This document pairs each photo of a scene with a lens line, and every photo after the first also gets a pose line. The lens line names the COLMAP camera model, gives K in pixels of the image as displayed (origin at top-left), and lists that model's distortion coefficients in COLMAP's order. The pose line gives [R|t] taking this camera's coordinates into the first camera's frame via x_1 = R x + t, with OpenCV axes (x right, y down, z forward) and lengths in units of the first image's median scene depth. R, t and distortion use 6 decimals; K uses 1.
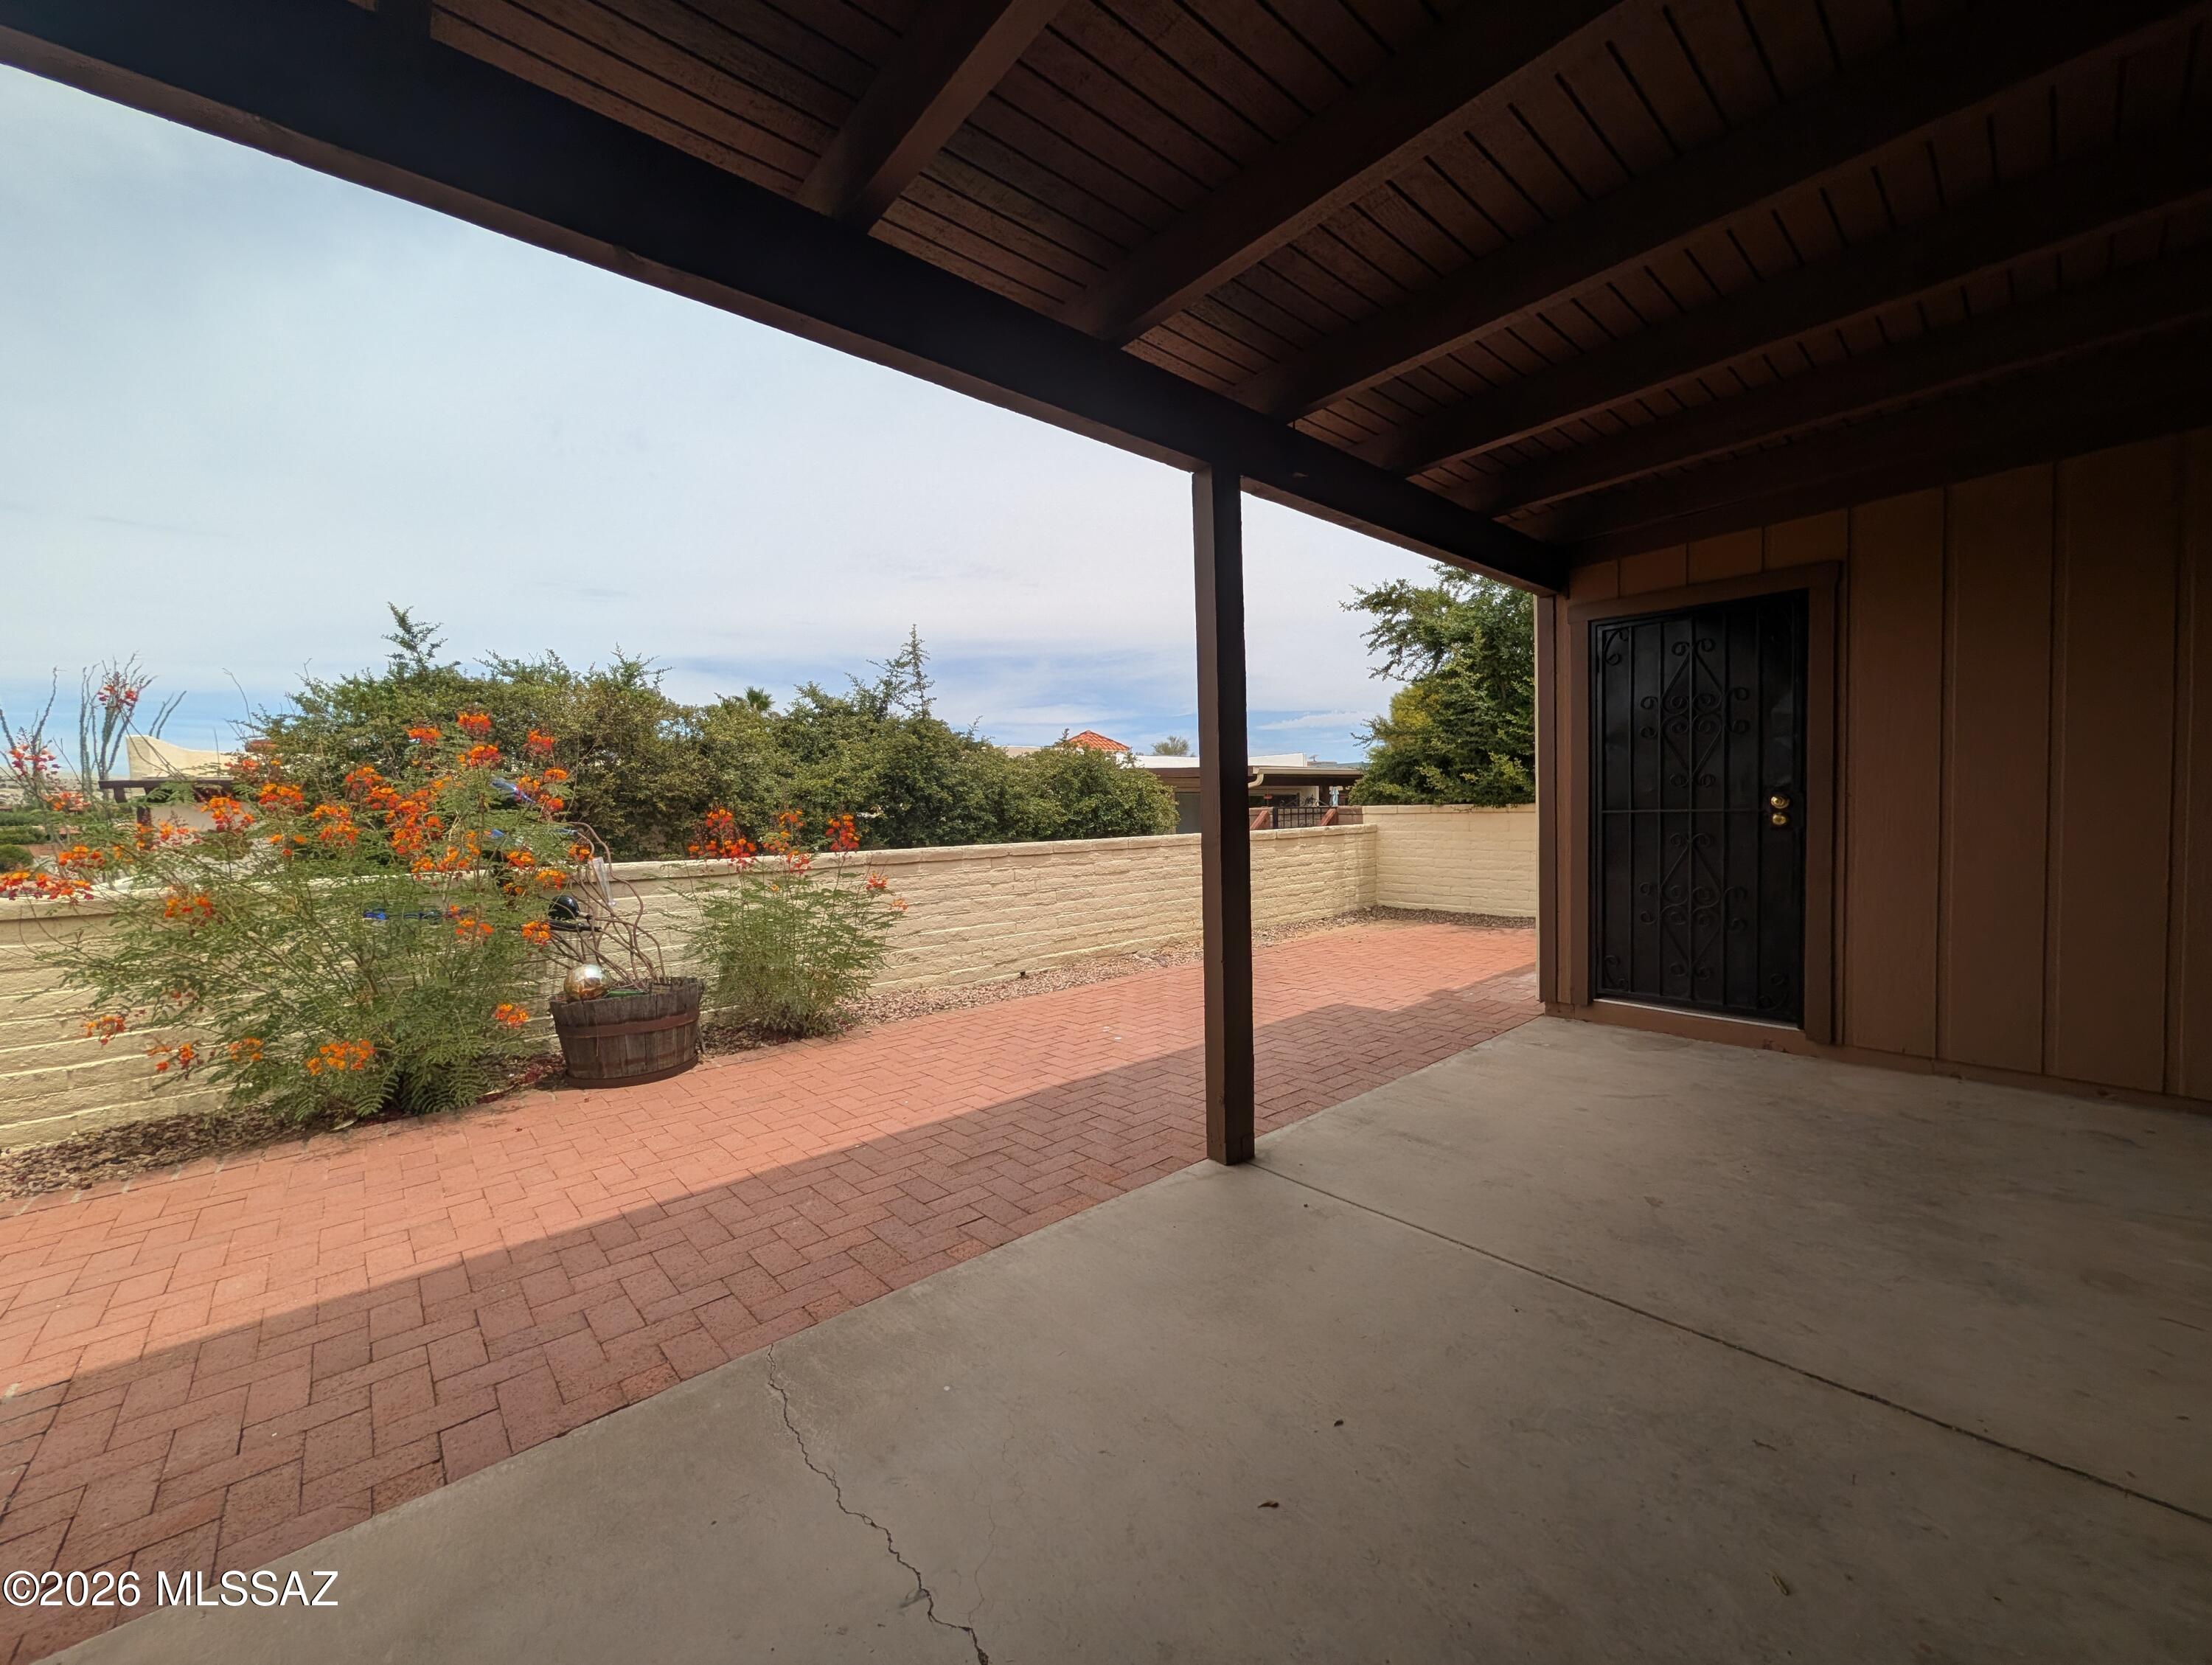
lens RADIAL K [[850.9, 0, 1107.9], [0, 850.9, 837.5], [0, 0, 1]] dist [-0.001251, 0.000018]
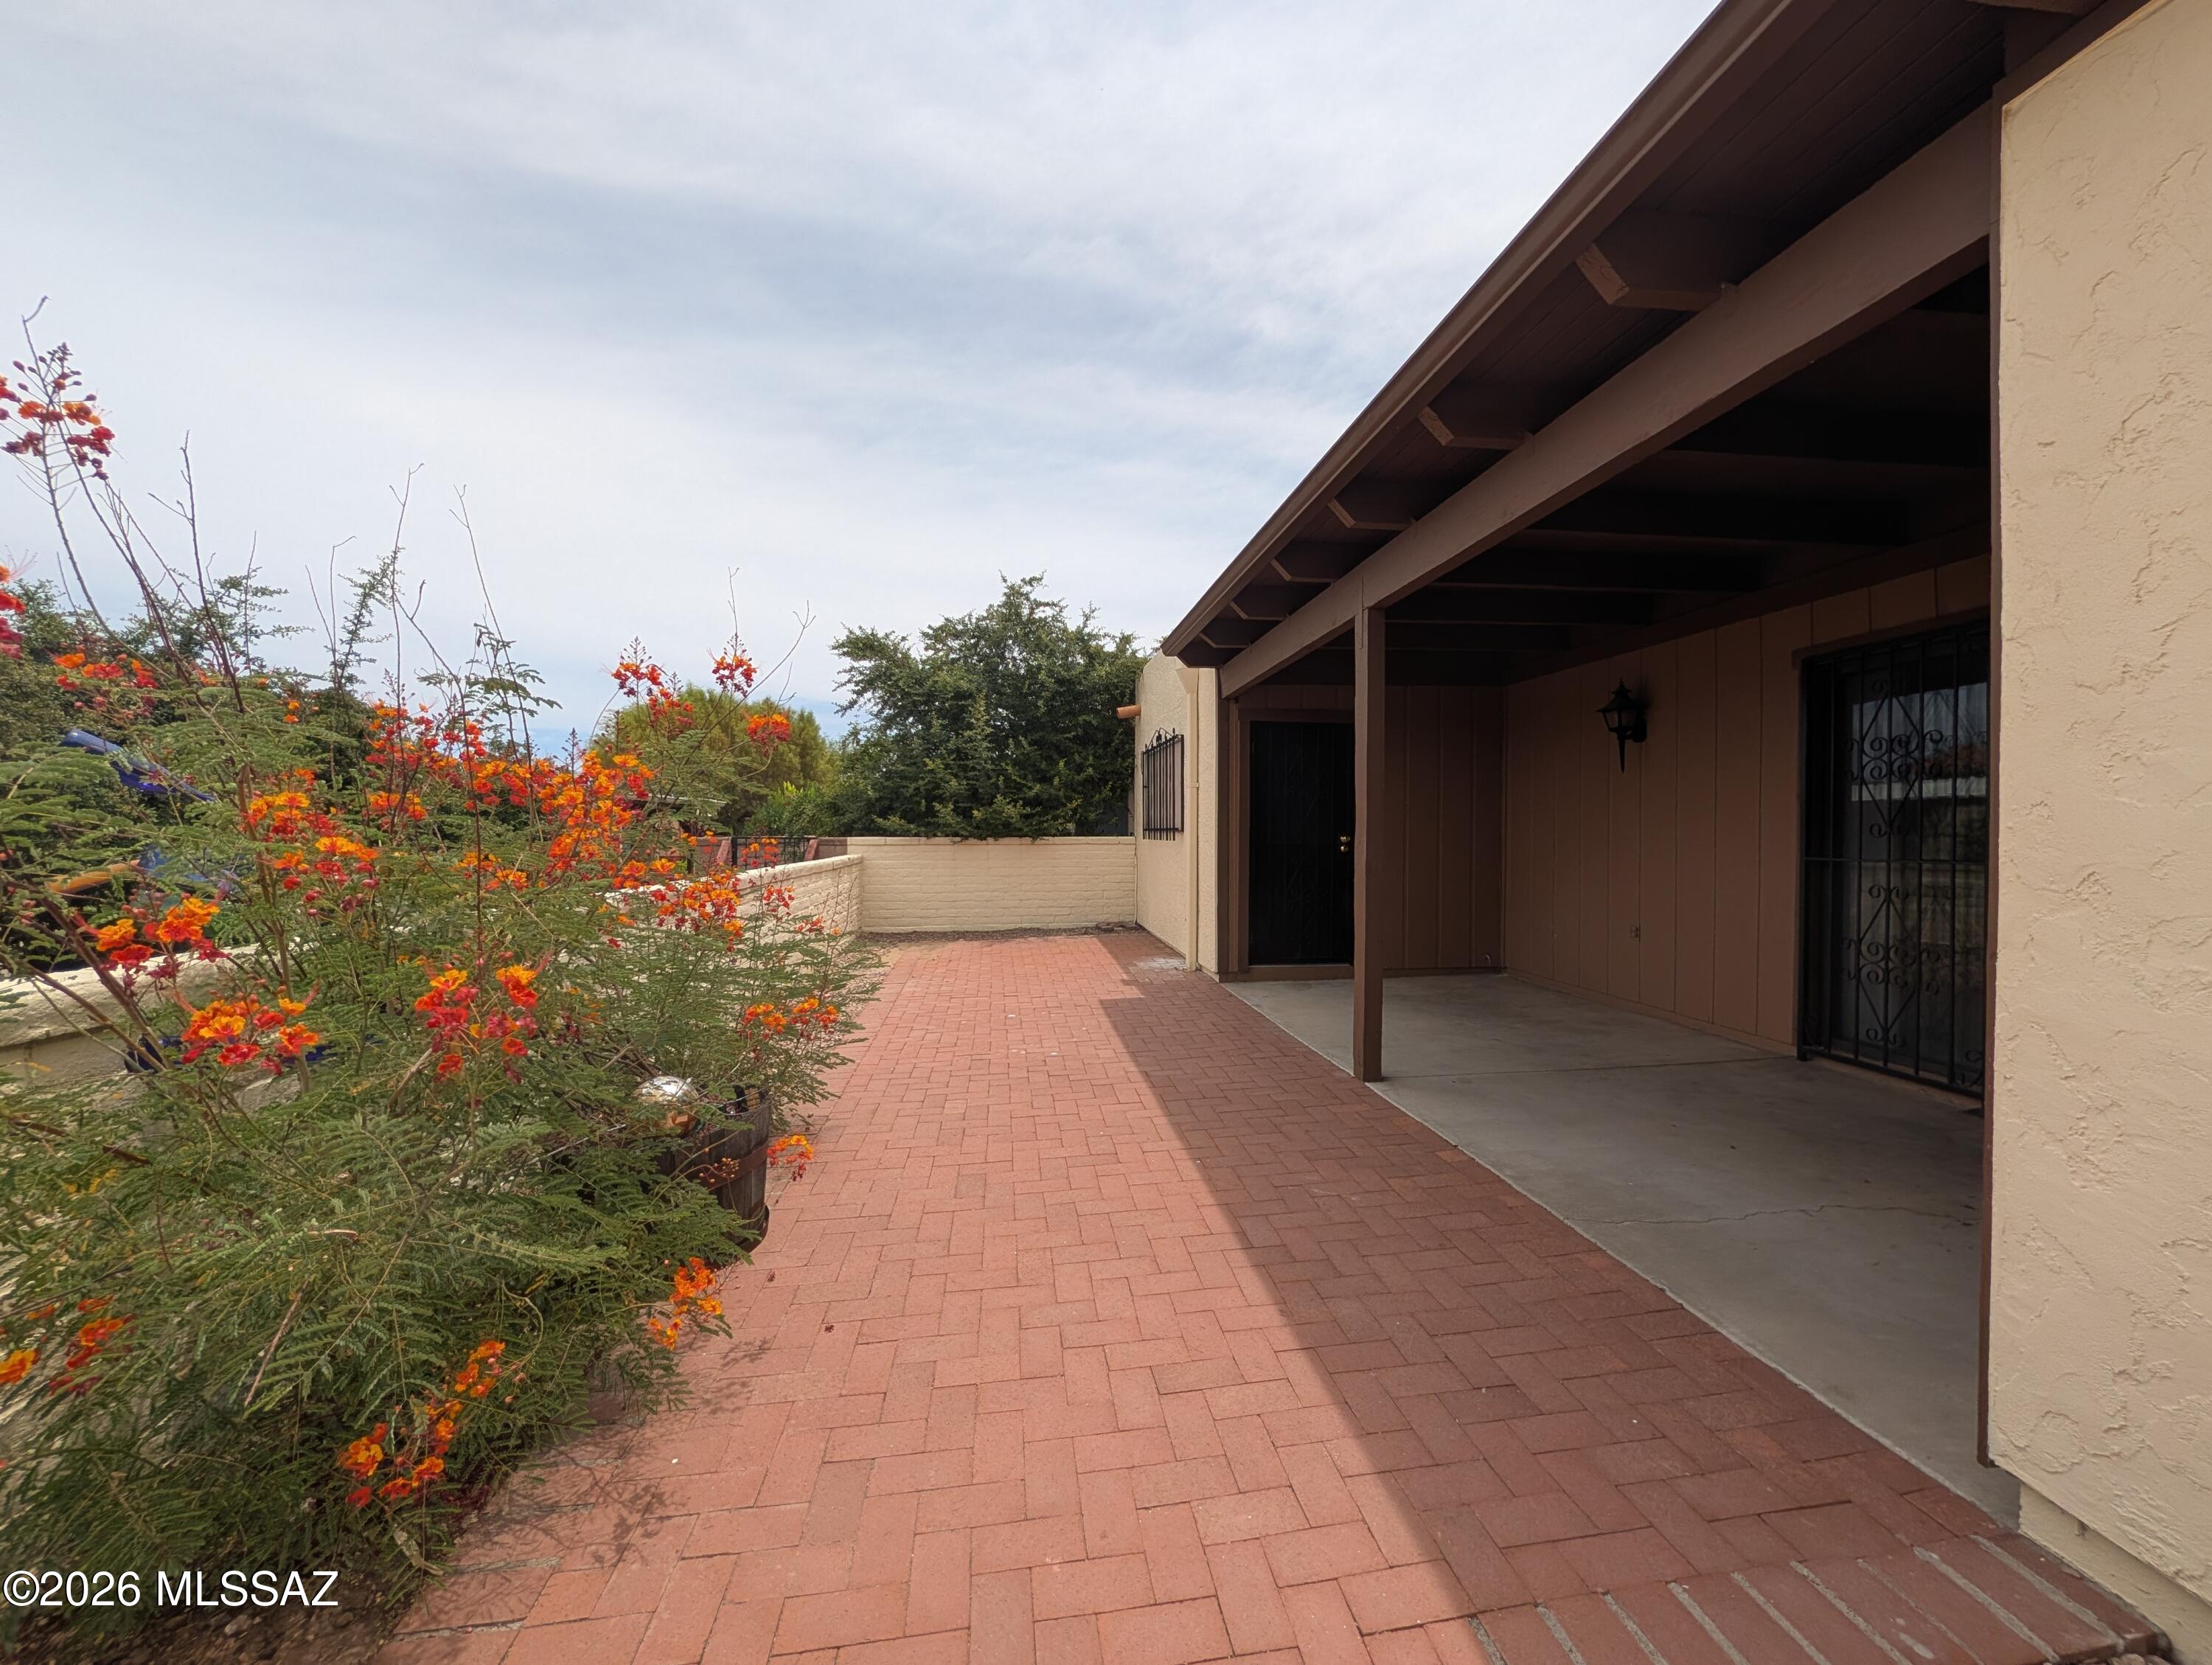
lens RADIAL K [[850.9, 0, 1107.9], [0, 850.9, 837.5], [0, 0, 1]] dist [-0.001251, 0.000018]
pose [[0.557052, 0.016546, 0.830313, -0.935720], [0.017665, 0.999339, -0.031766, 0.003247], [-0.830290, 0.032363, 0.556392, 0.393350]]
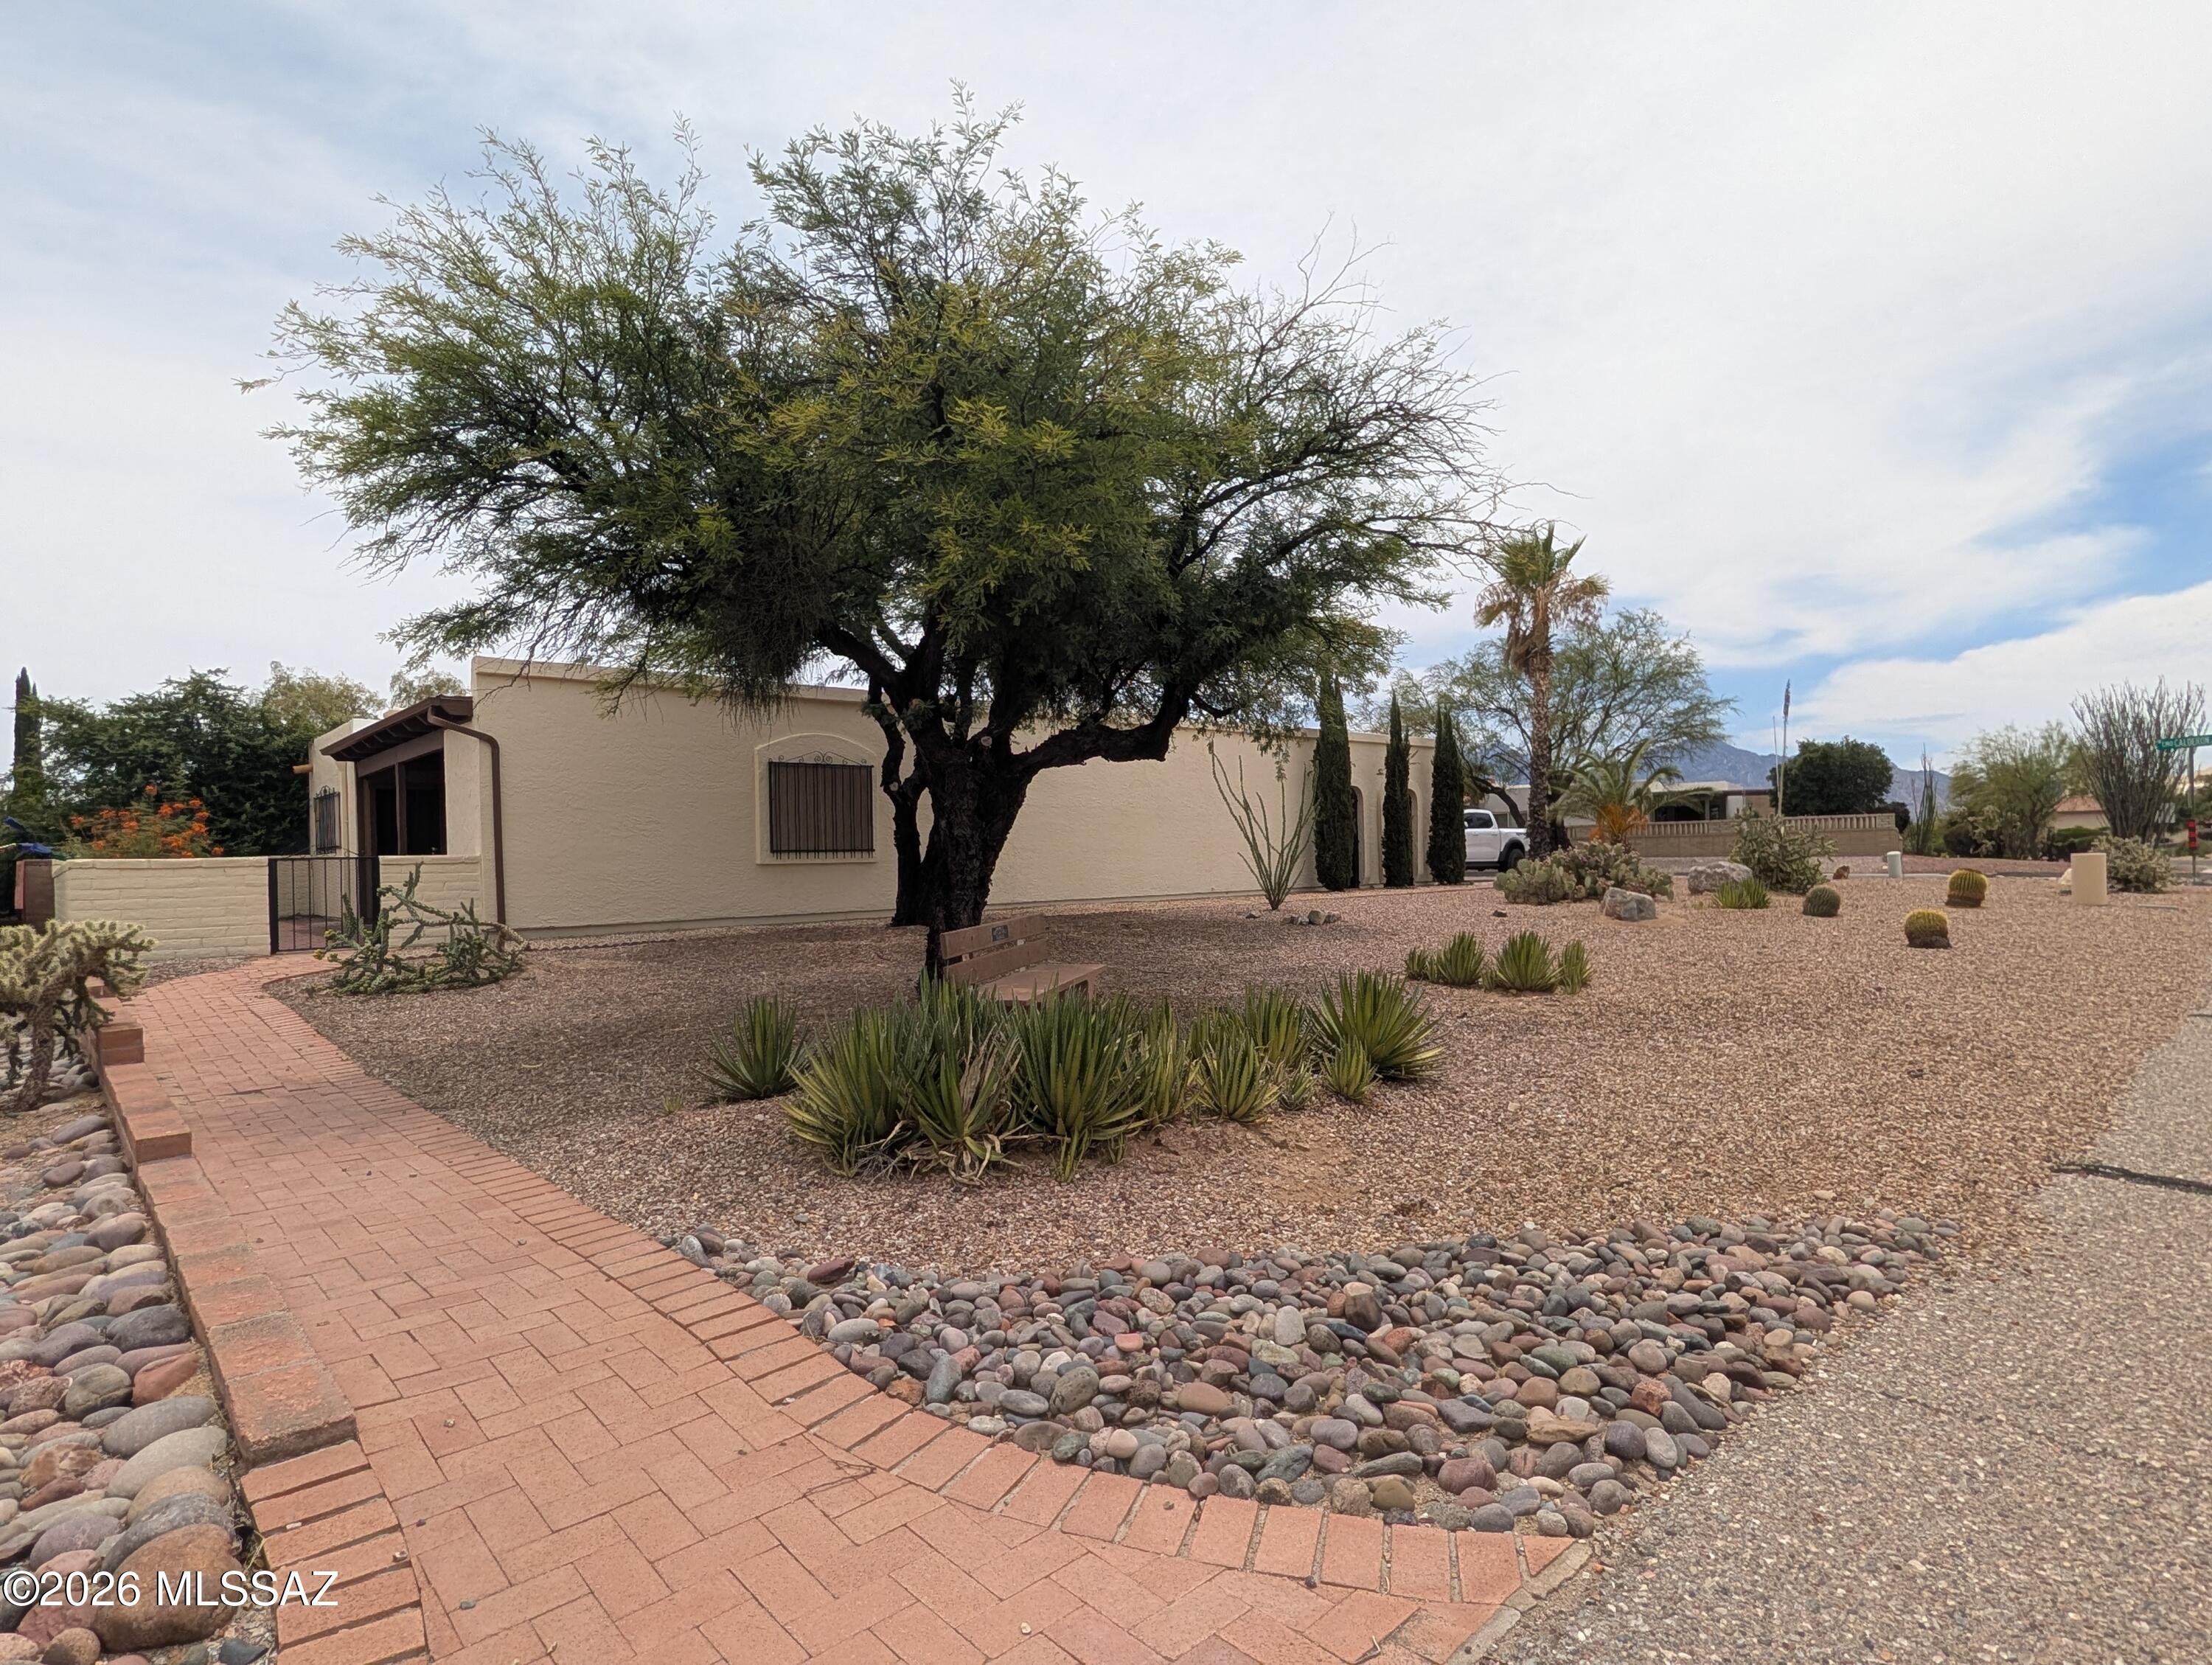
lens RADIAL K [[1206.2, 0, 1098.0], [0, 1206.2, 856.1], [0, 0, 1]] dist [-0.001231, -0.000316]
pose [[-0.007078, 0.027110, 0.999607, -4.083691], [0.063654, 0.997617, -0.026605, 0.287832], [-0.997947, 0.063441, -0.008787, -1.657337]]
